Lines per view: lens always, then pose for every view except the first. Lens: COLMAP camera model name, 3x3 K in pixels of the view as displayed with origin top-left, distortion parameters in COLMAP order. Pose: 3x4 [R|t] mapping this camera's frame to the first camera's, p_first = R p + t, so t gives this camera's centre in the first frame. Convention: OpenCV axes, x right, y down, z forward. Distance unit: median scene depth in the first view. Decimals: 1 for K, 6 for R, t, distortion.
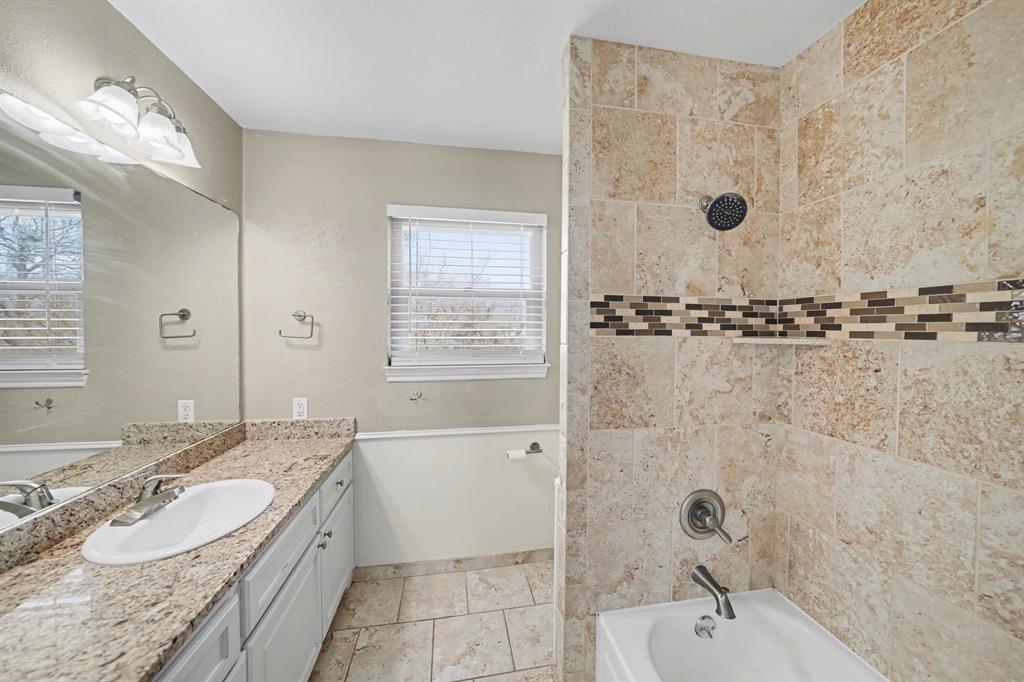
lens RADIAL K [[360.9, 0, 514.6], [0, 360.9, 338.4], [0, 0, 1]] dist [-0.022335, 0.003834]
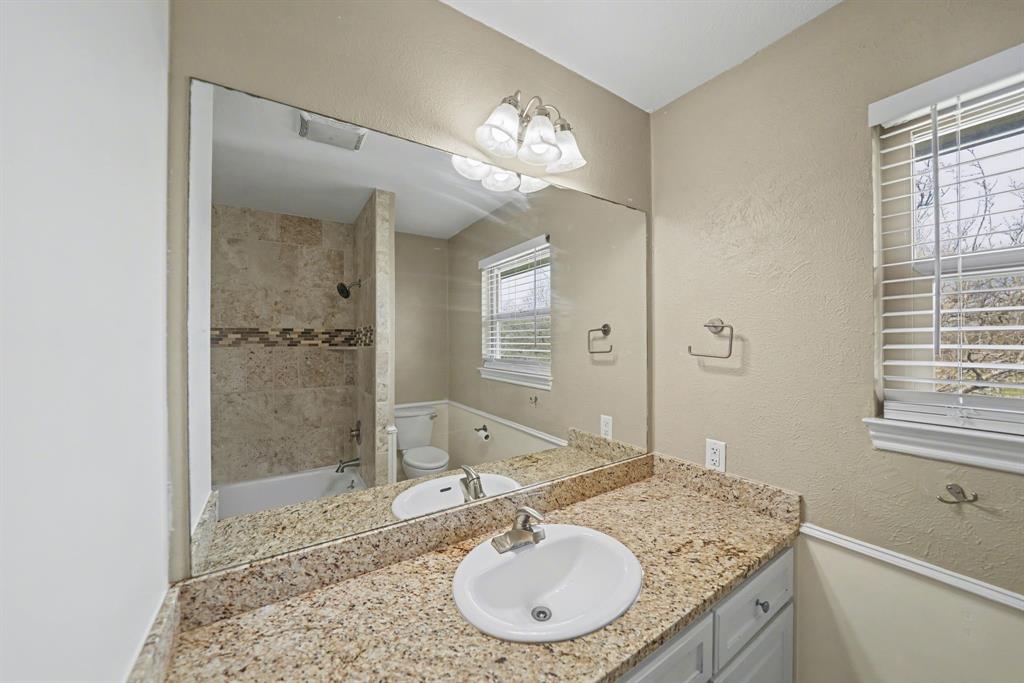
lens RADIAL K [[360.9, 0, 514.6], [0, 360.9, 338.9], [0, 0, 1]] dist [-0.022335, 0.003834]
pose [[0.402204, -0.010751, -0.915487, -0.111952], [-0.021958, 0.999530, -0.021385, -0.015396], [0.915287, 0.028703, 0.401779, 0.377124]]
